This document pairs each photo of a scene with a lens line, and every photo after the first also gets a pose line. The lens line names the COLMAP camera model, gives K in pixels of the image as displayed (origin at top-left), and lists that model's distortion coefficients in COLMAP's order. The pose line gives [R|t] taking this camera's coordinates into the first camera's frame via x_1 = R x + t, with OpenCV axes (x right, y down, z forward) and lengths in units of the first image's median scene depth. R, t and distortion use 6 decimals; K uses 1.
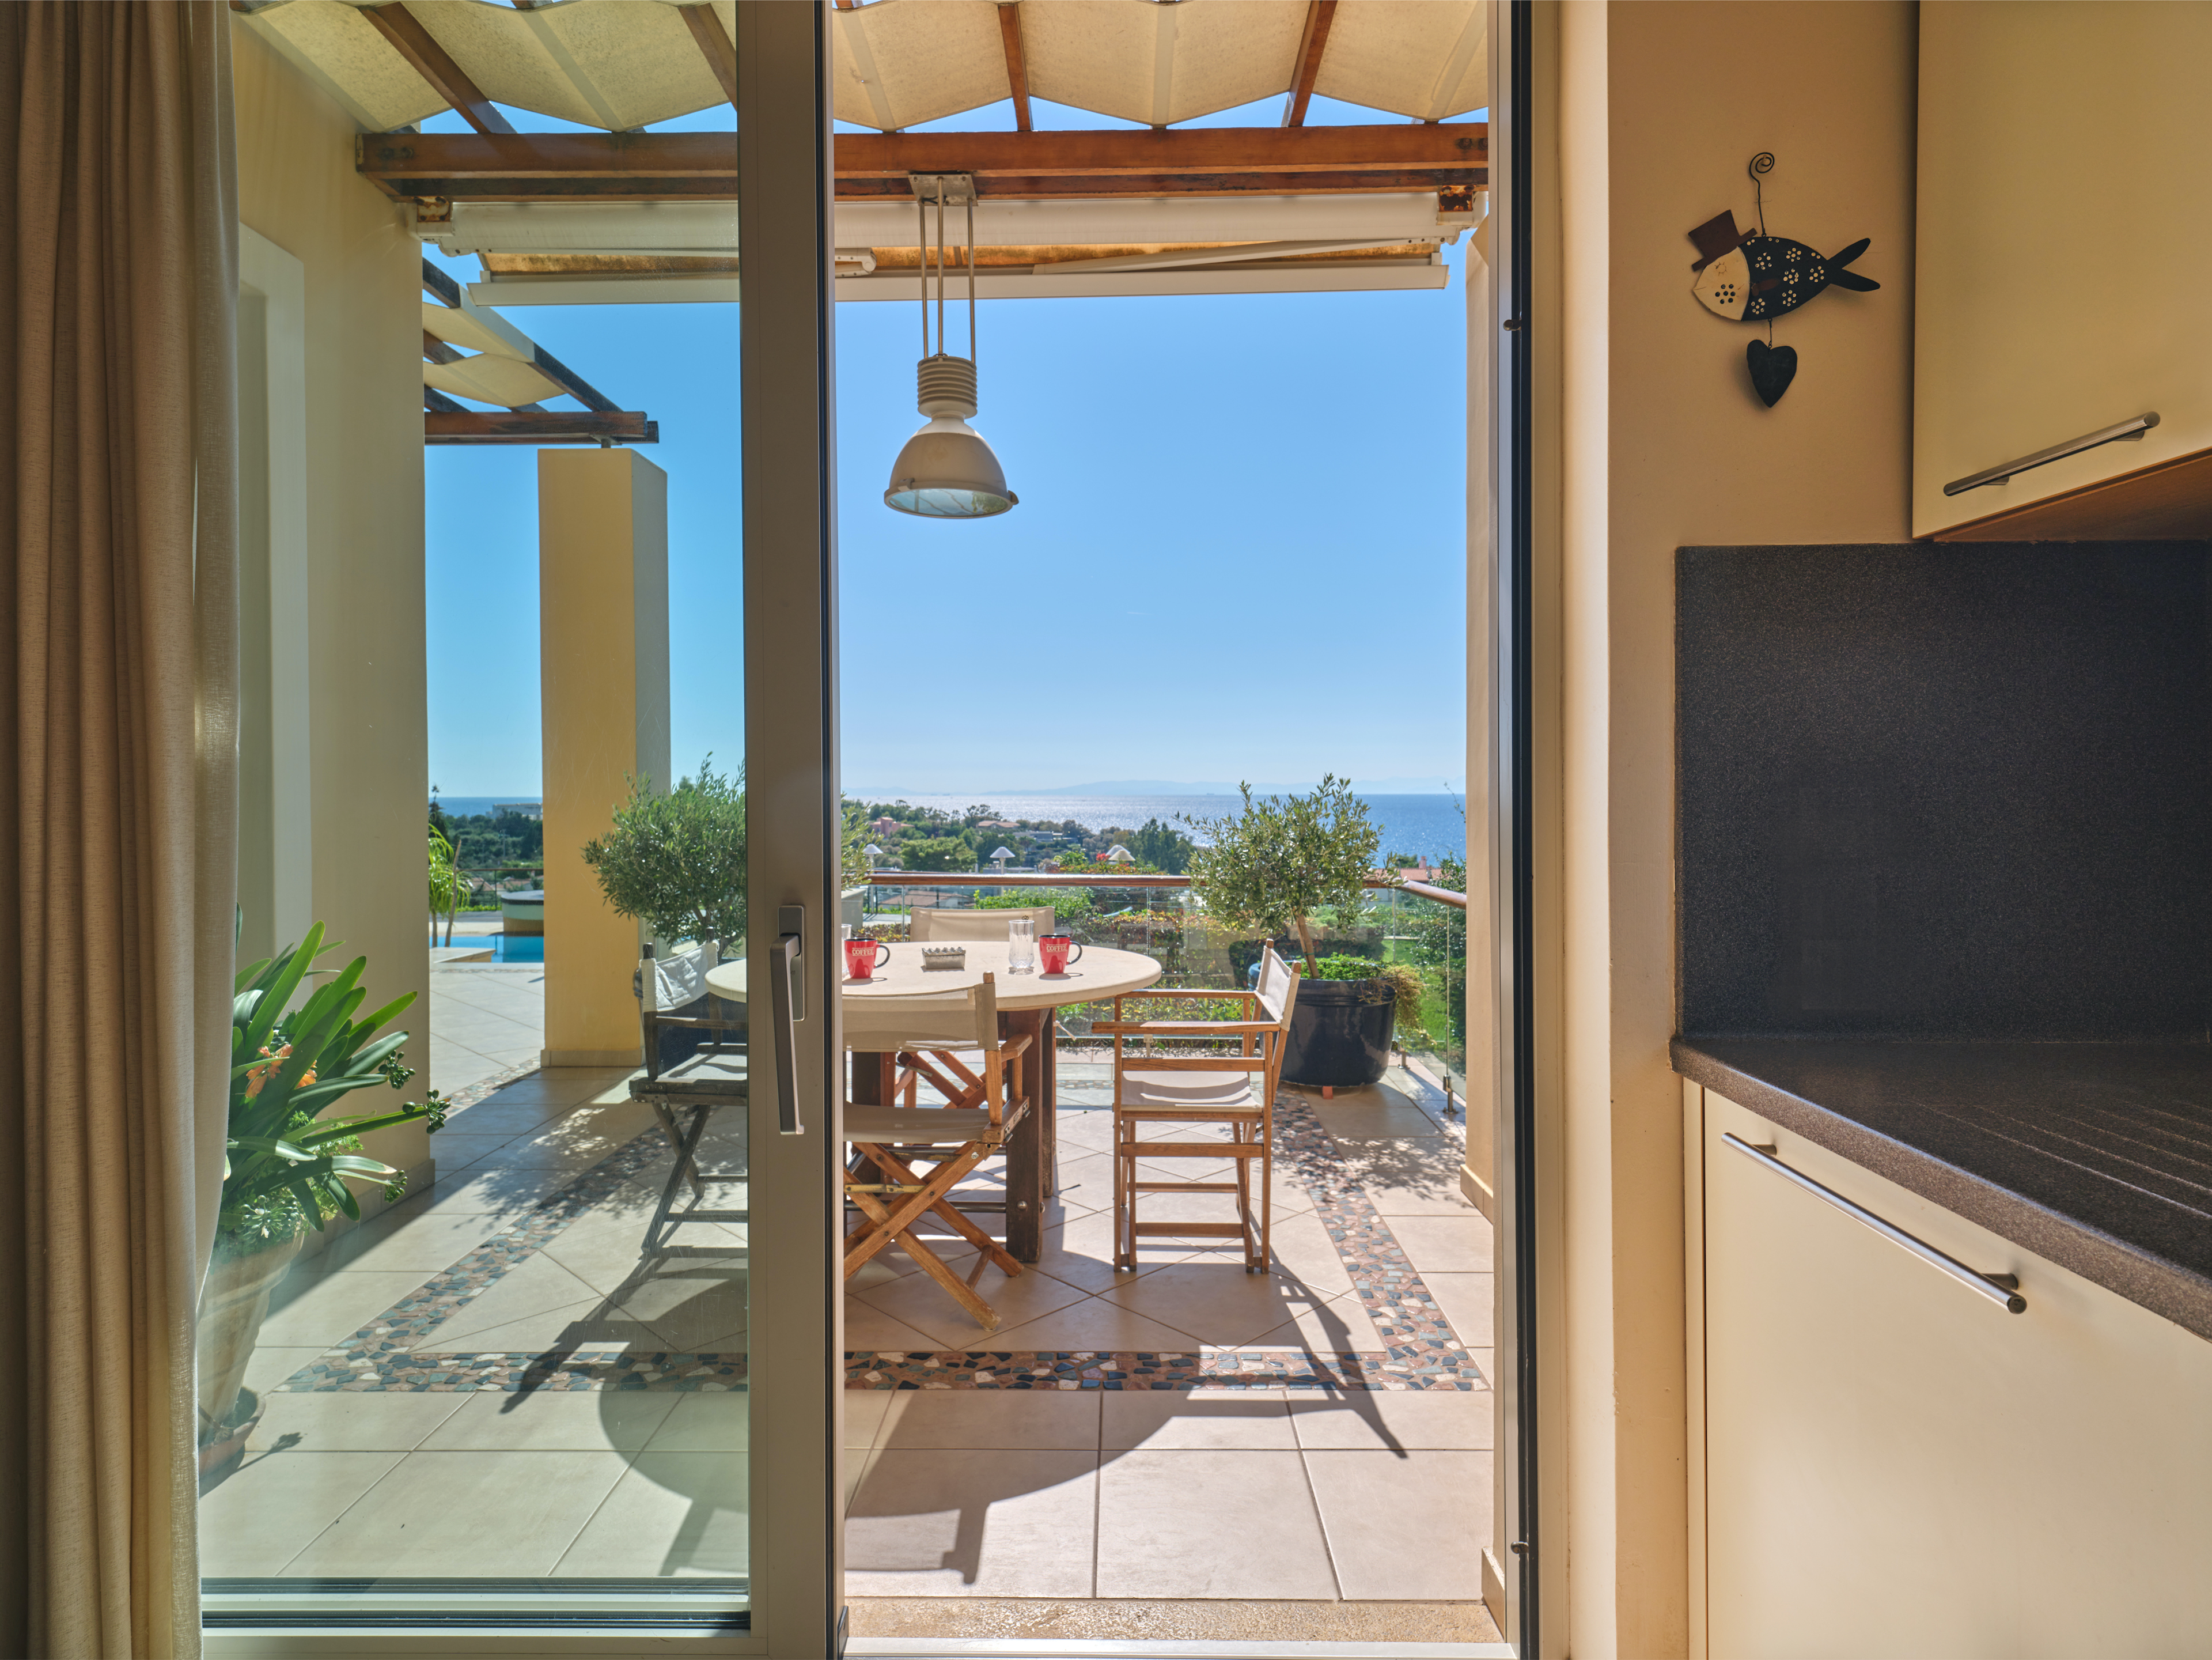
lens RADIAL K [[1187.7, 0, 1054.6], [0, 1187.7, 817.0], [0, 0, 1]] dist [0.001189, -0.009516]
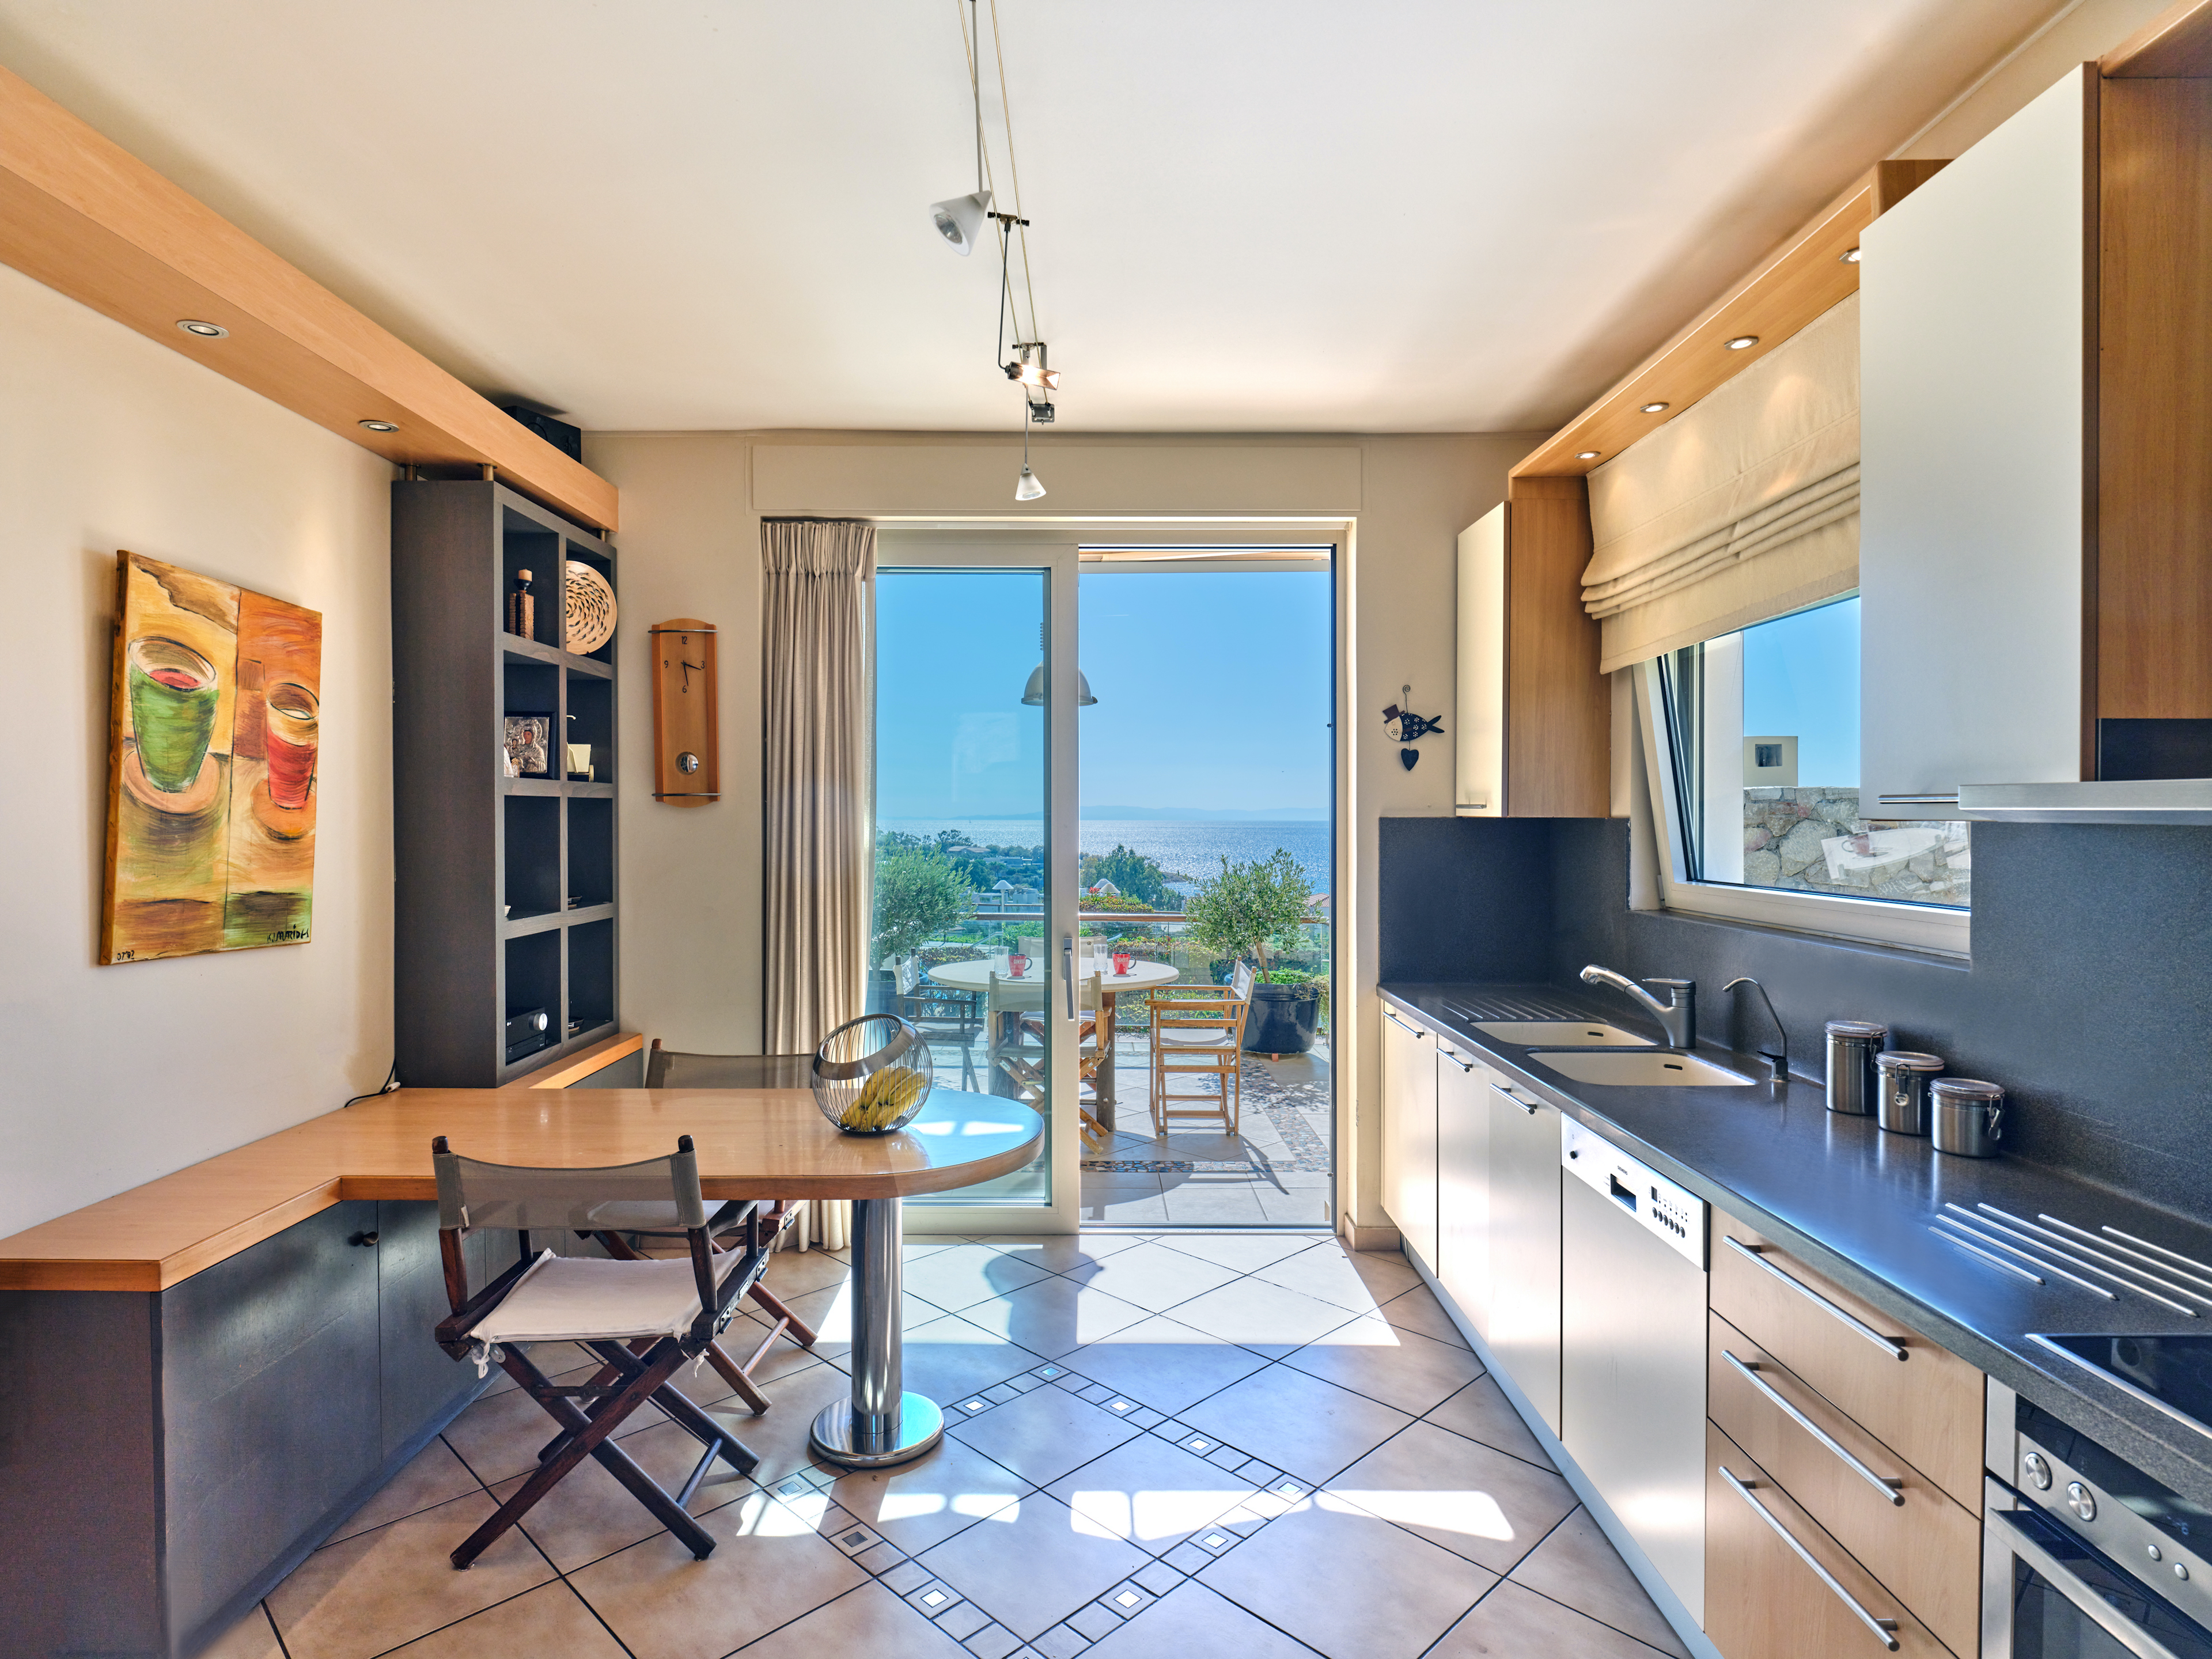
lens RADIAL K [[1187.5, 0, 1101.8], [0, 1187.5, 829.9], [0, 0, 1]] dist [0.001189, -0.009516]
pose [[0.997803, 0.006422, 0.065932, -0.144928], [-0.005726, 0.999926, -0.010754, -0.066100], [-0.065996, 0.010353, 0.997766, -0.776305]]
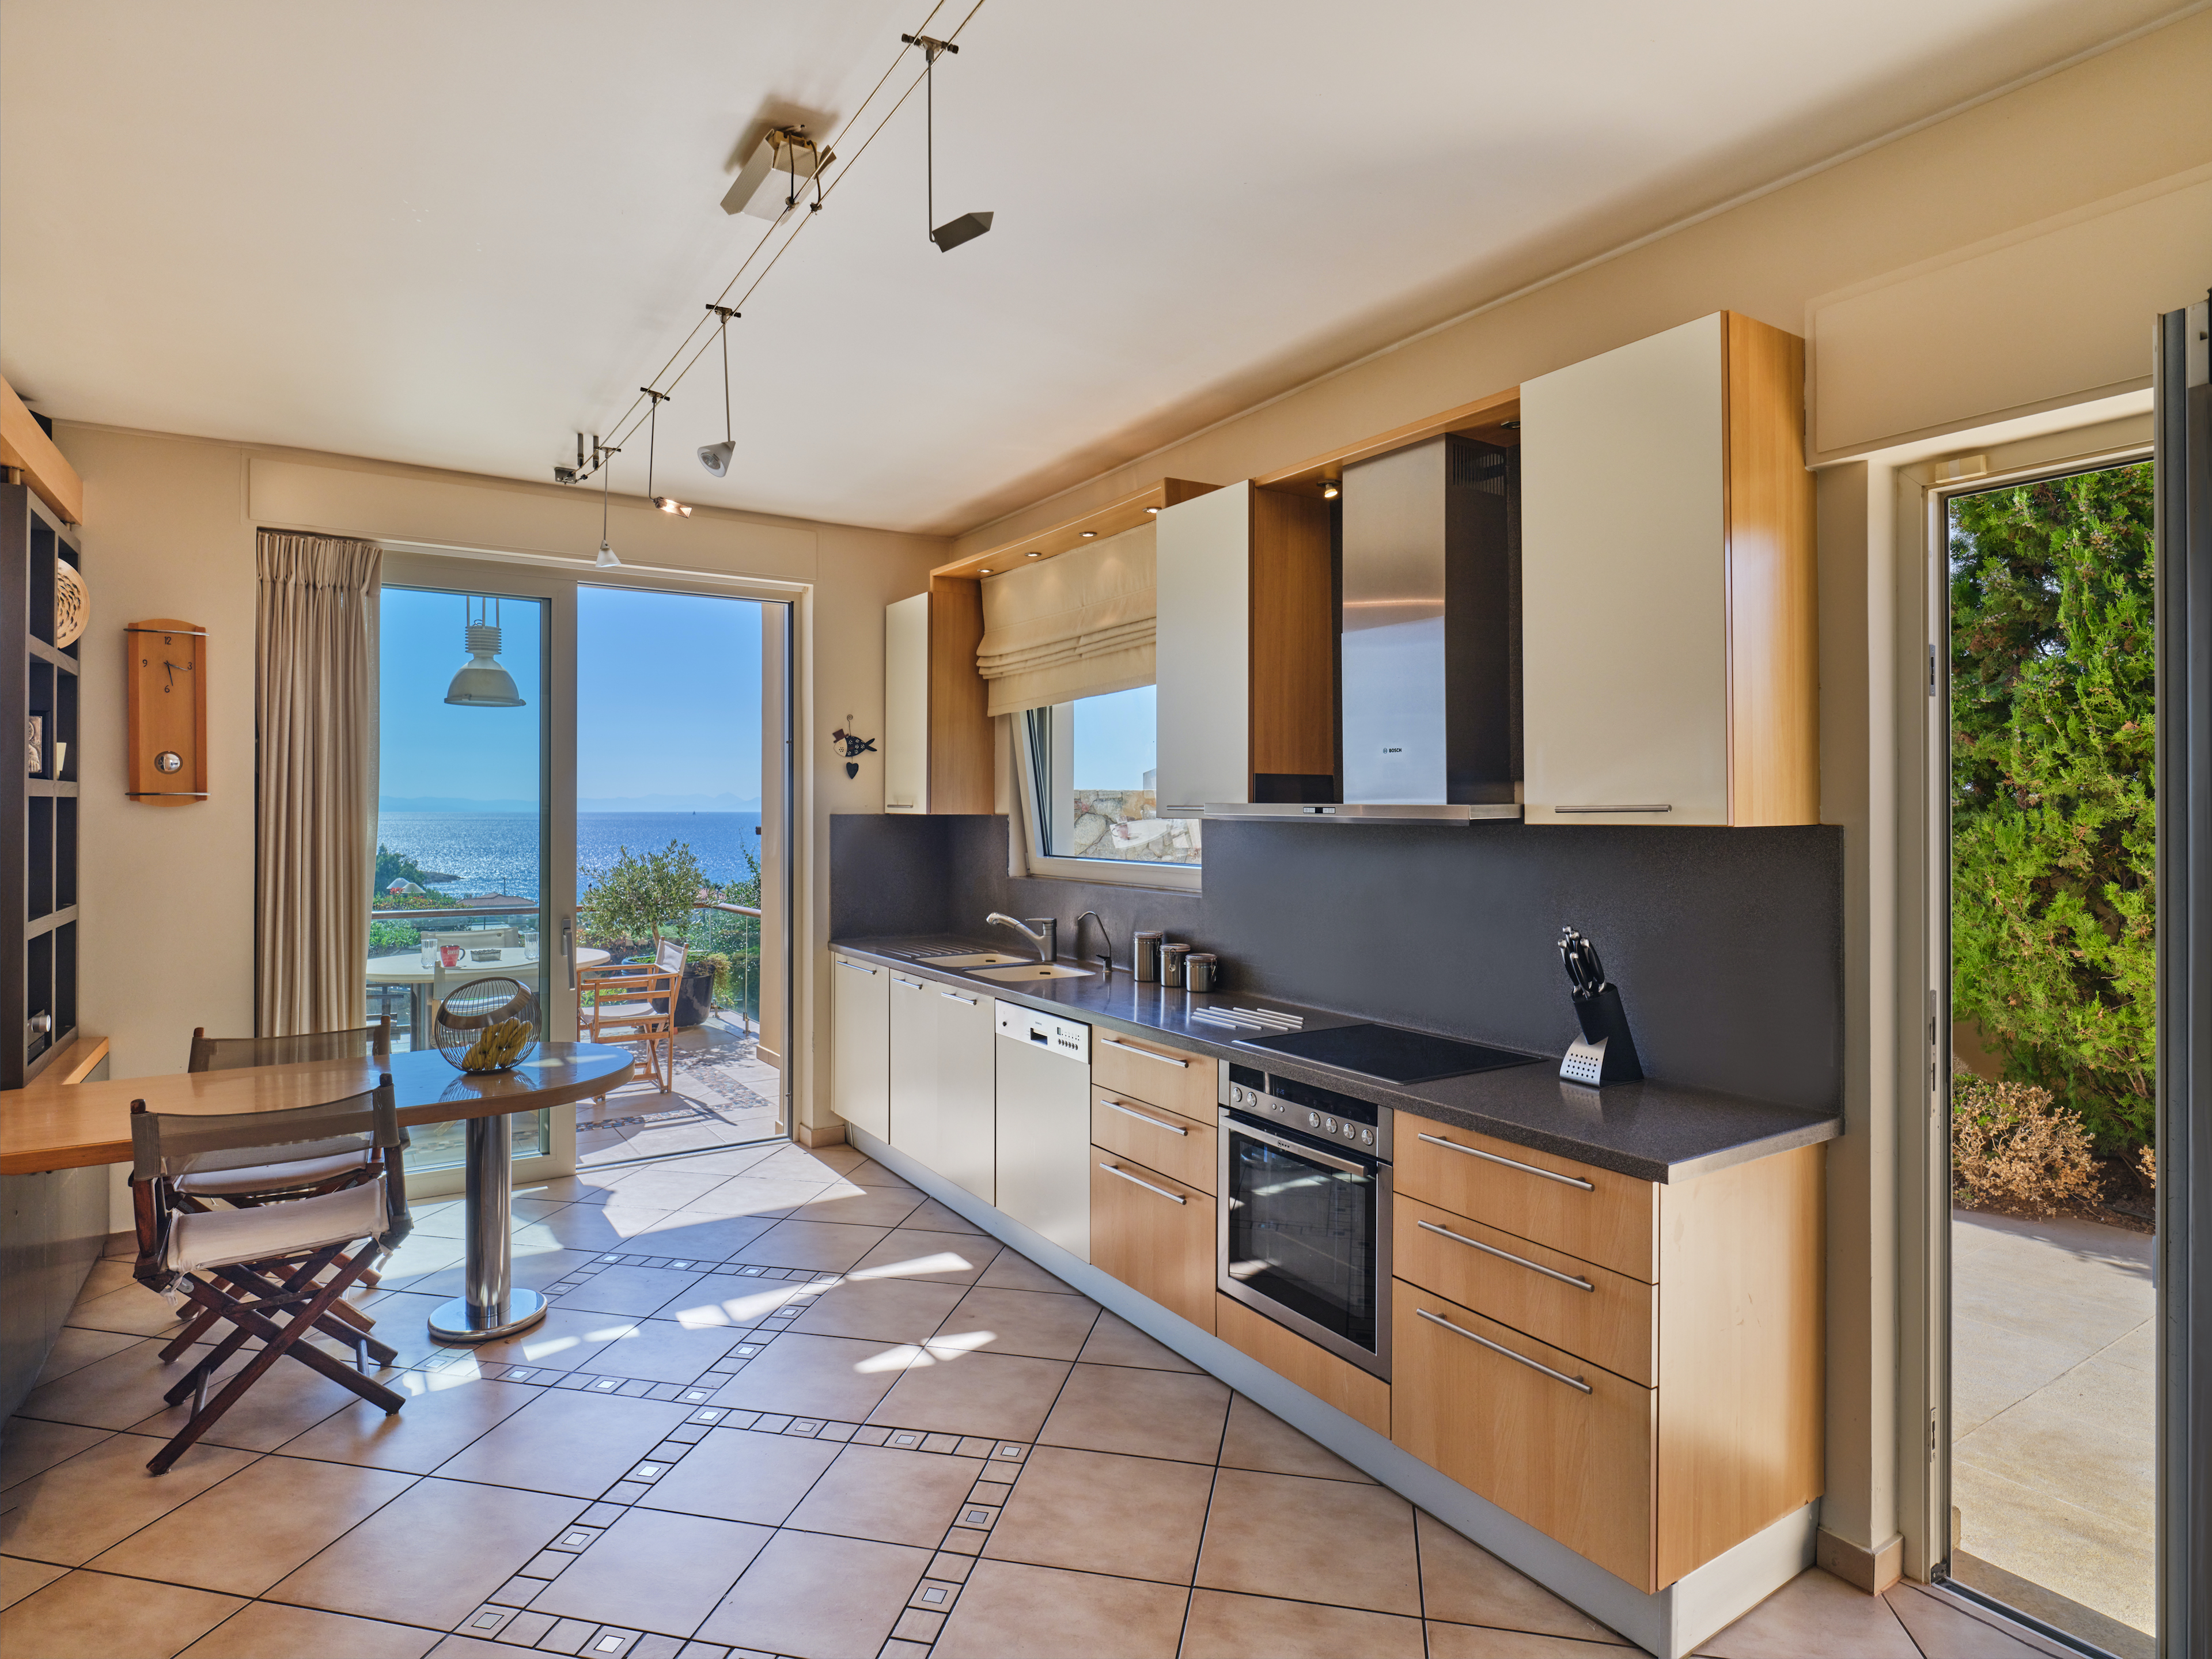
lens RADIAL K [[1187.5, 0, 1110.3], [0, 1187.5, 818.6], [0, 0, 1]] dist [0.001189, -0.009516]
pose [[0.797883, 0.001858, 0.602809, -0.443948], [0.006820, 0.999903, -0.012110, -0.065894], [-0.602773, 0.013774, 0.797794, -1.085103]]
